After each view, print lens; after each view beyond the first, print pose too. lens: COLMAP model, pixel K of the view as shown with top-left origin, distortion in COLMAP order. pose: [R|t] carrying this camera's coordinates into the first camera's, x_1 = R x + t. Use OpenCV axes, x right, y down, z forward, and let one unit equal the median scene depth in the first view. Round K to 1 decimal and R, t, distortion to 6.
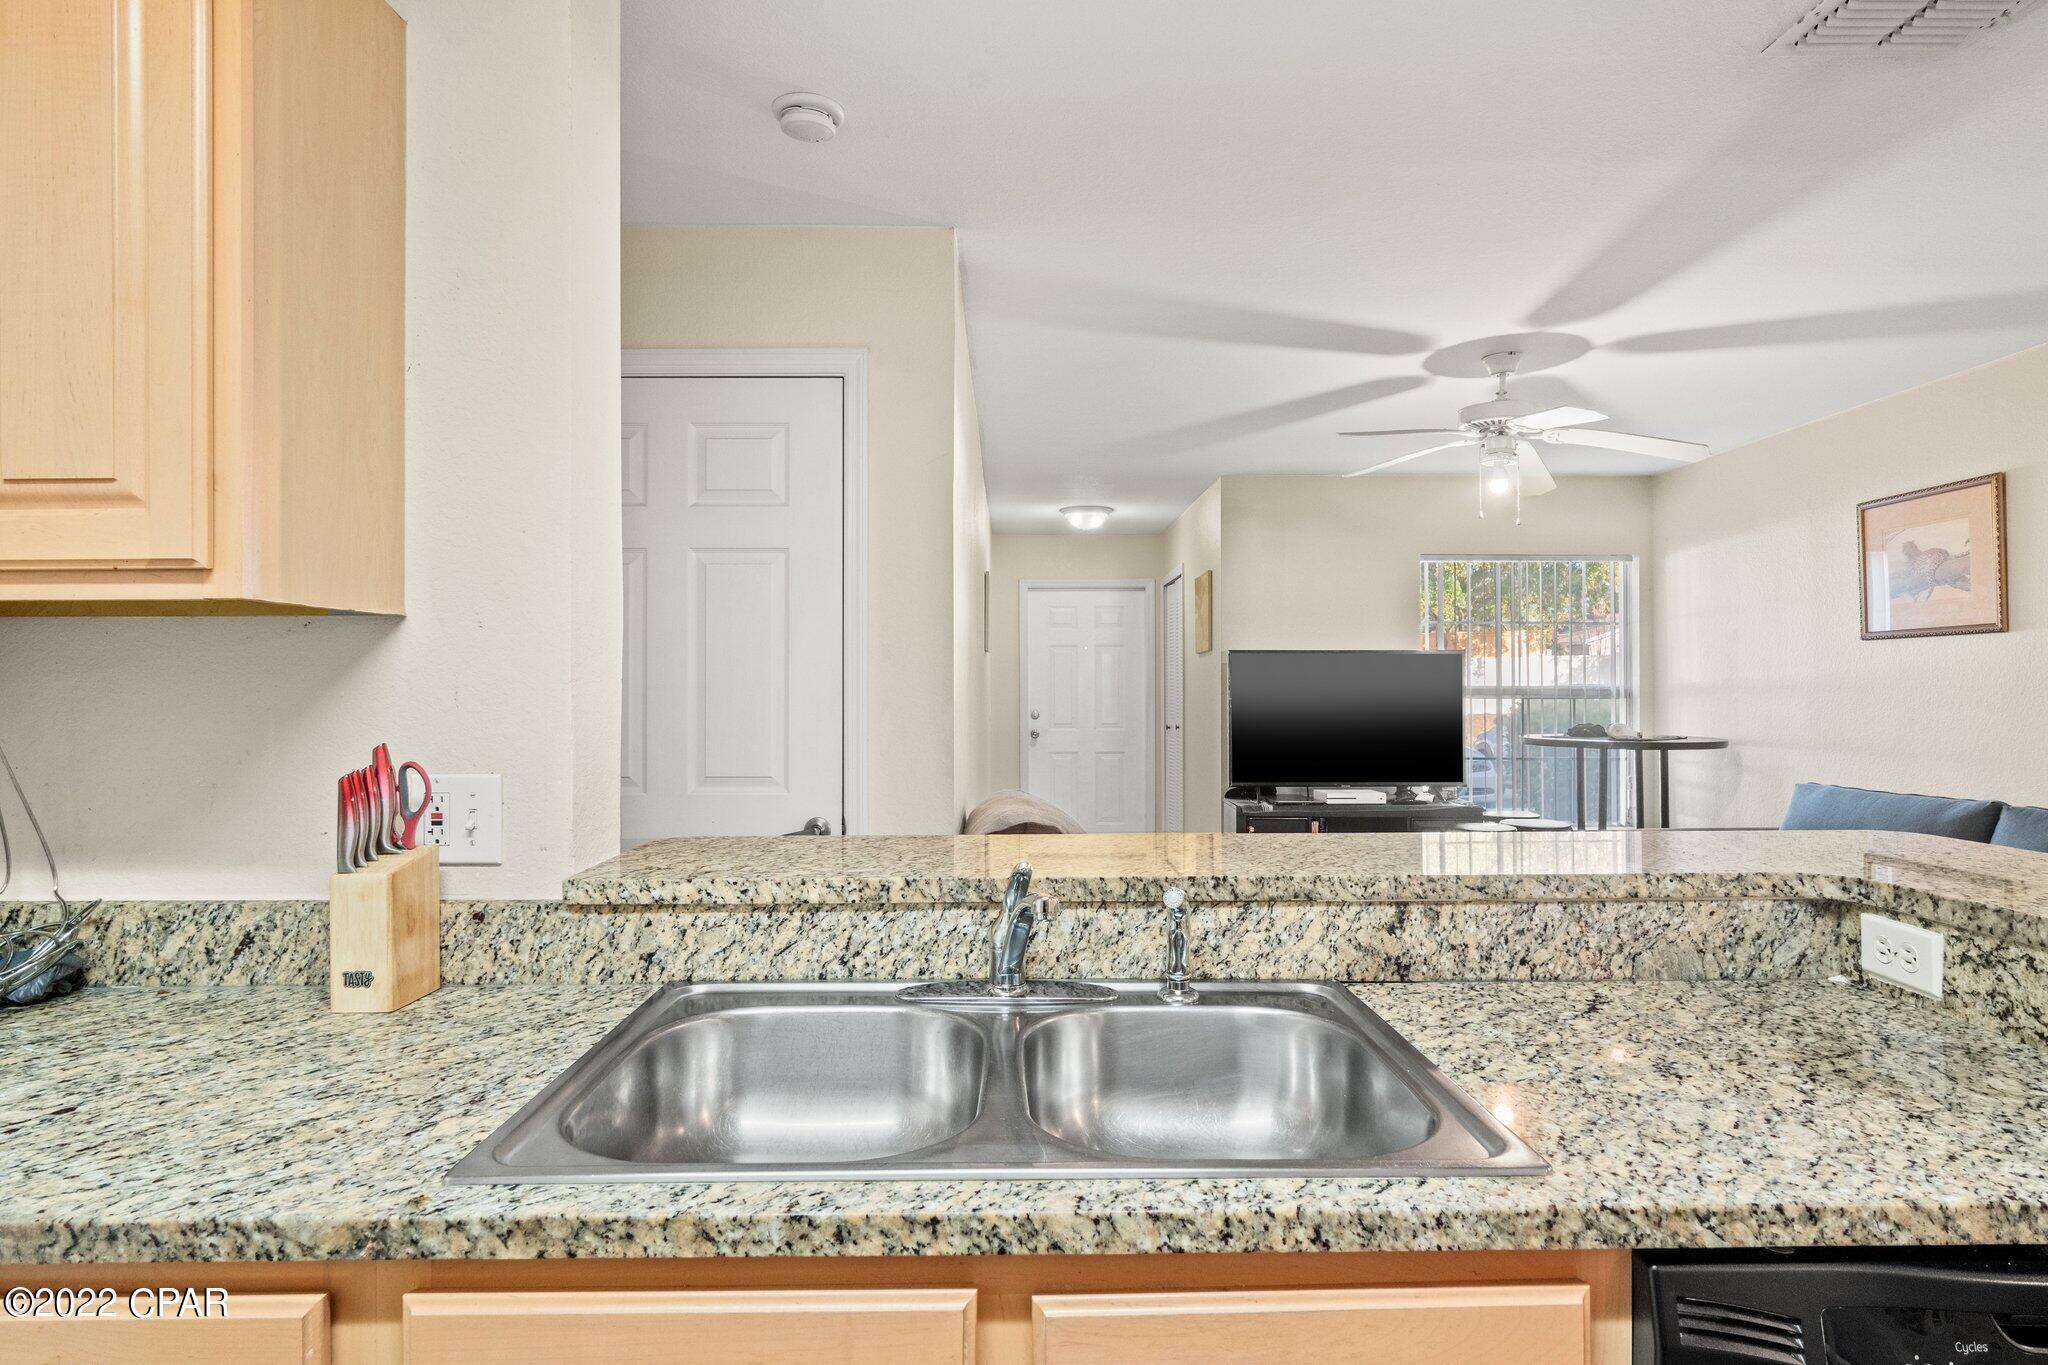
lens RADIAL K [[1115.5, 0, 1024.0], [0, 1115.5, 682.5], [0, 0, 1]] dist [-0.002824, -0.000650]
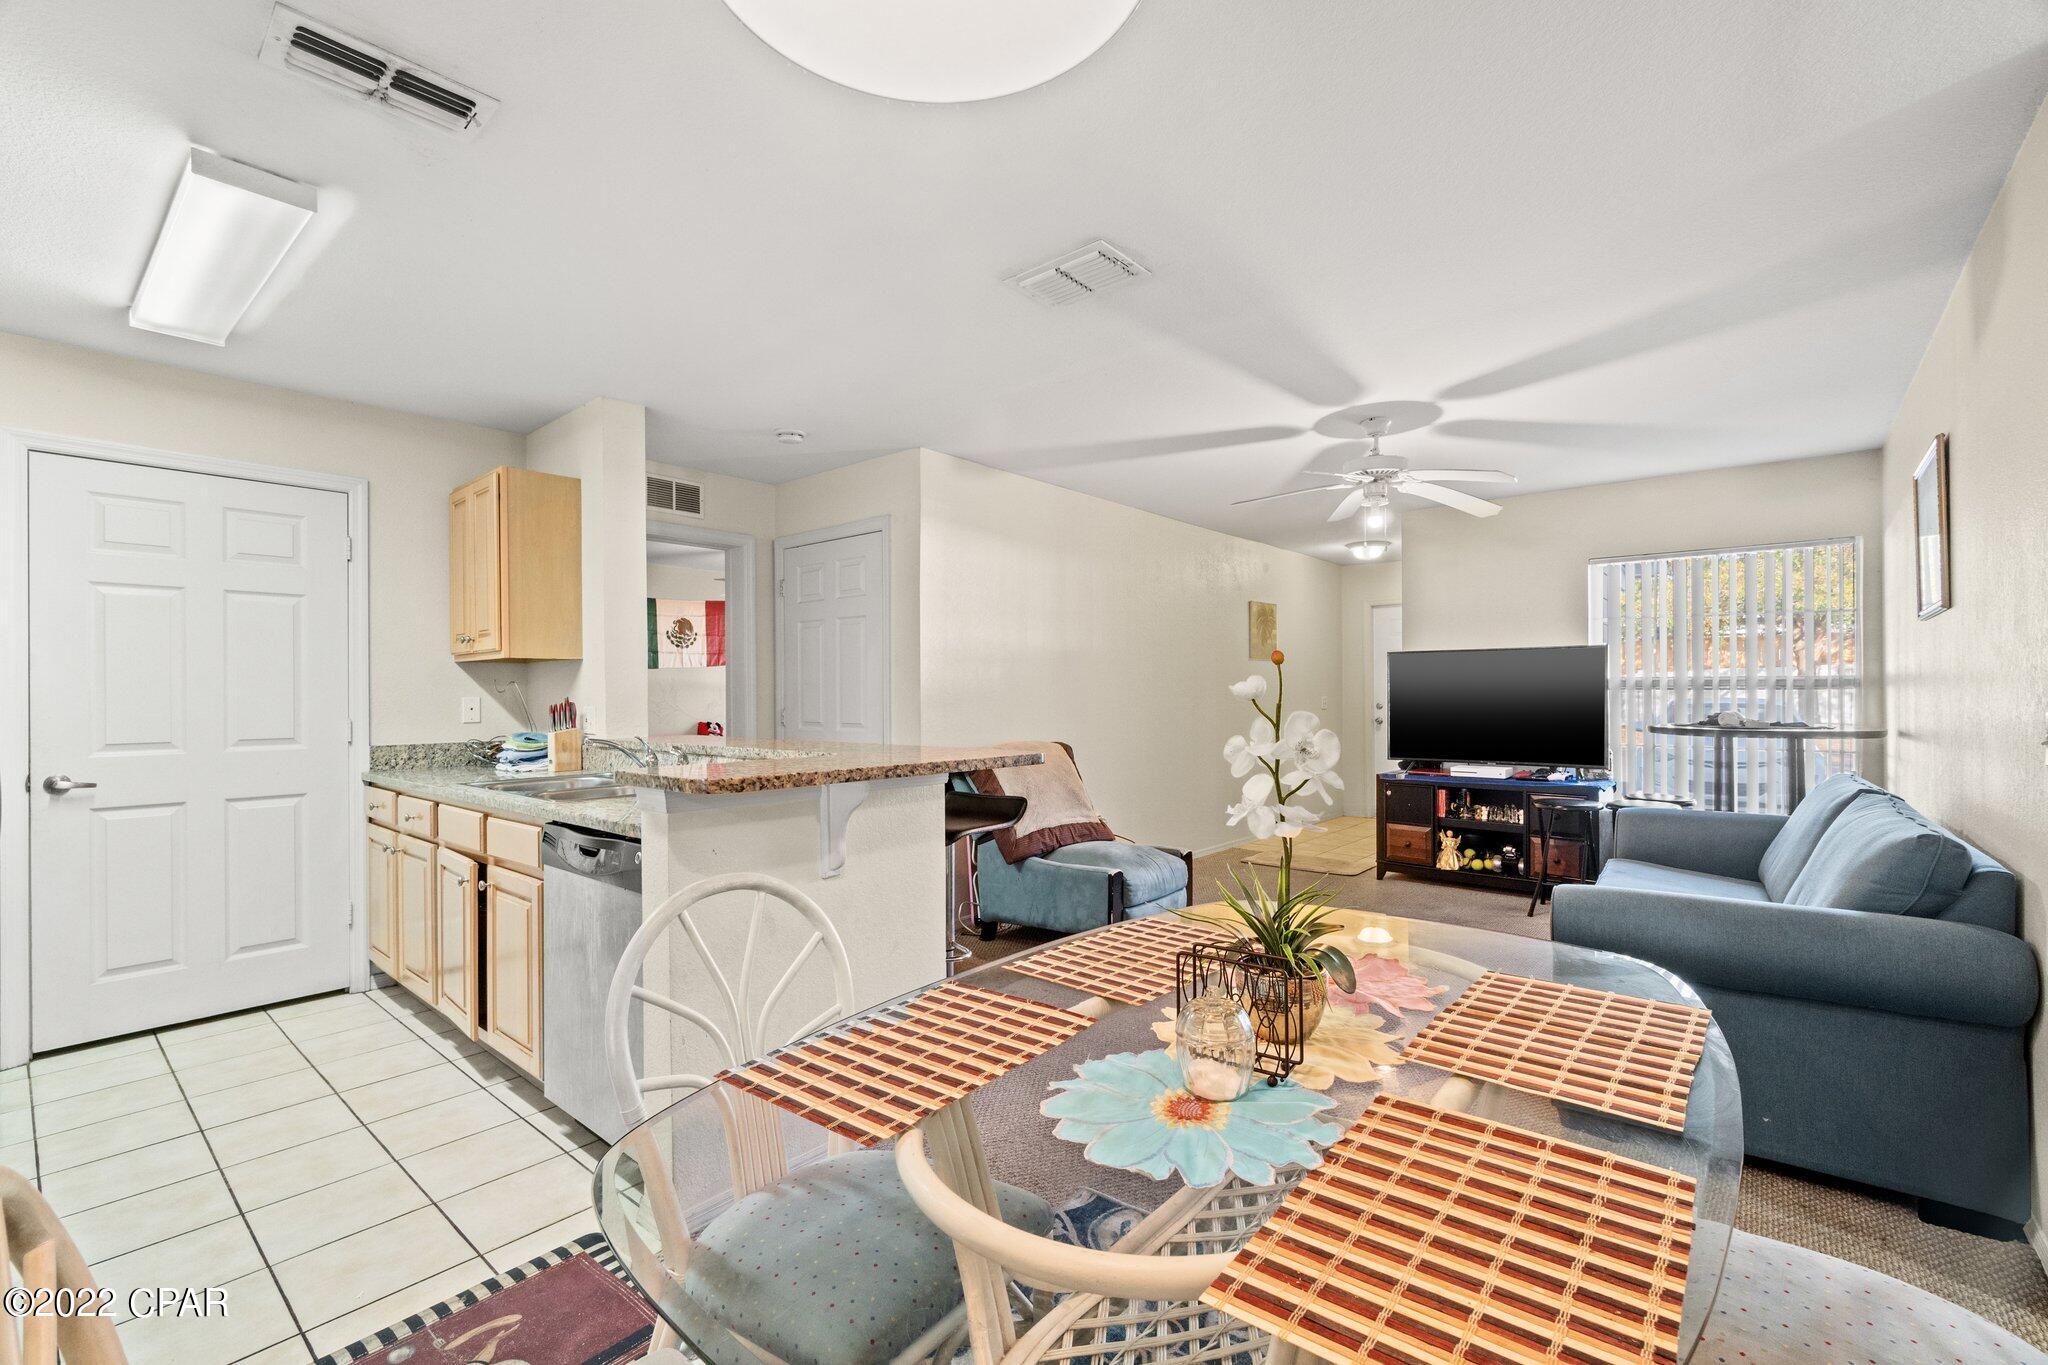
lens RADIAL K [[884.3, 0, 1021.9], [0, 884.3, 695.1], [0, 0, 1]] dist [0.000000, 0.000956]
pose [[0.752366, -0.000014, -0.658746, 0.787430], [0.007387, 0.999937, 0.008416, 0.013101], [0.658704, -0.011198, 0.752319, -0.044282]]
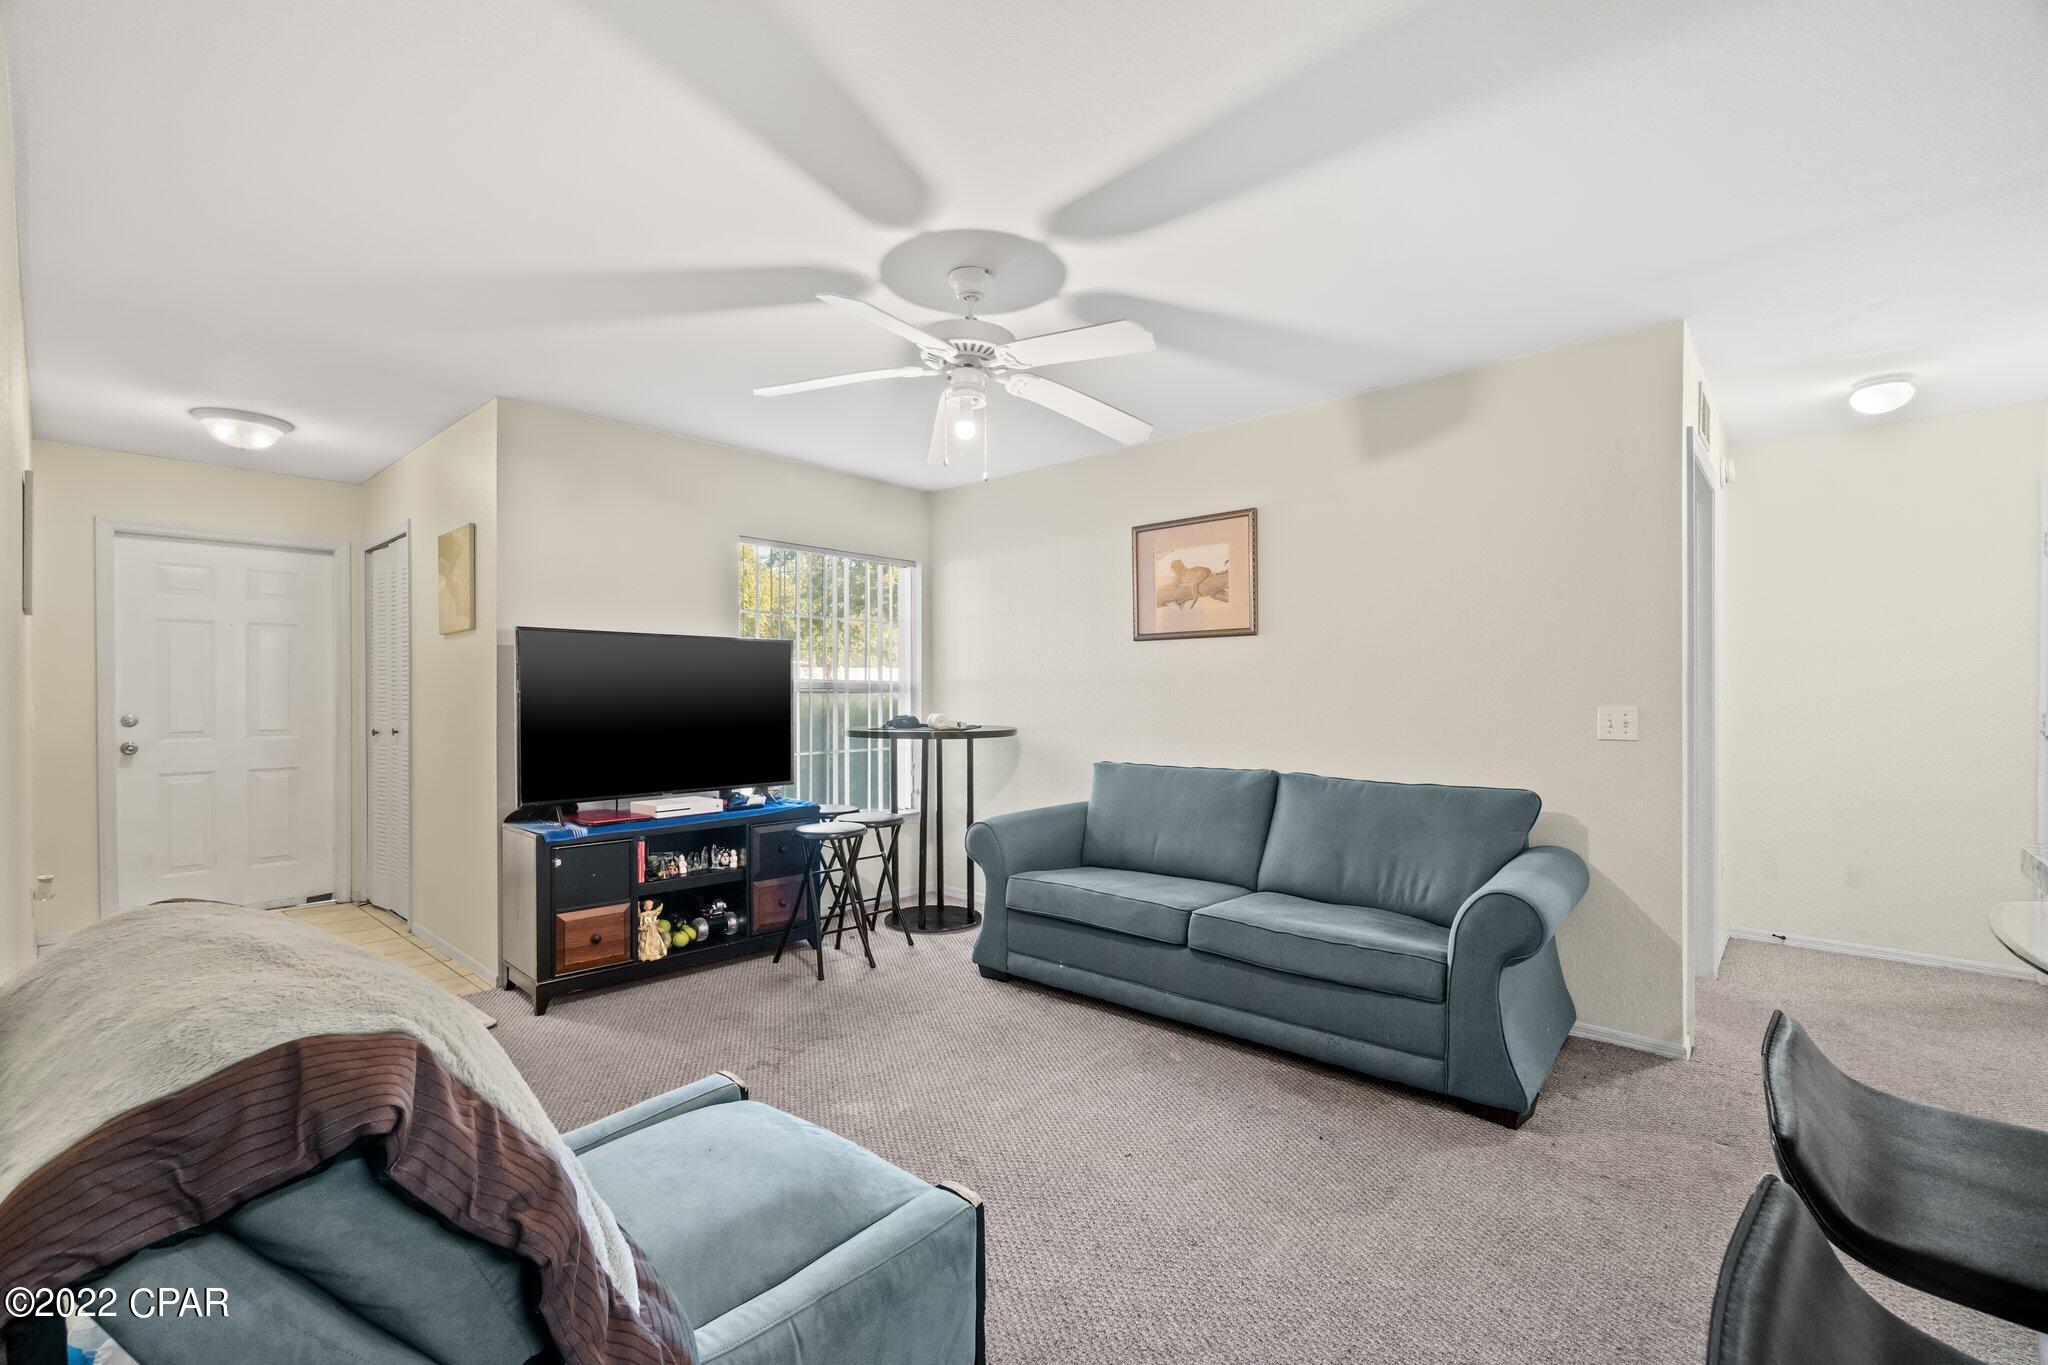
lens RADIAL K [[884.3, 0, 1021.9], [0, 884.3, 695.1], [0, 0, 1]] dist [0.000000, 0.000956]
pose [[0.681151, 0.000696, 0.732143, -0.030892], [-0.004550, 0.999984, 0.003282, 0.020361], [-0.732129, -0.005567, 0.681143, 0.509630]]
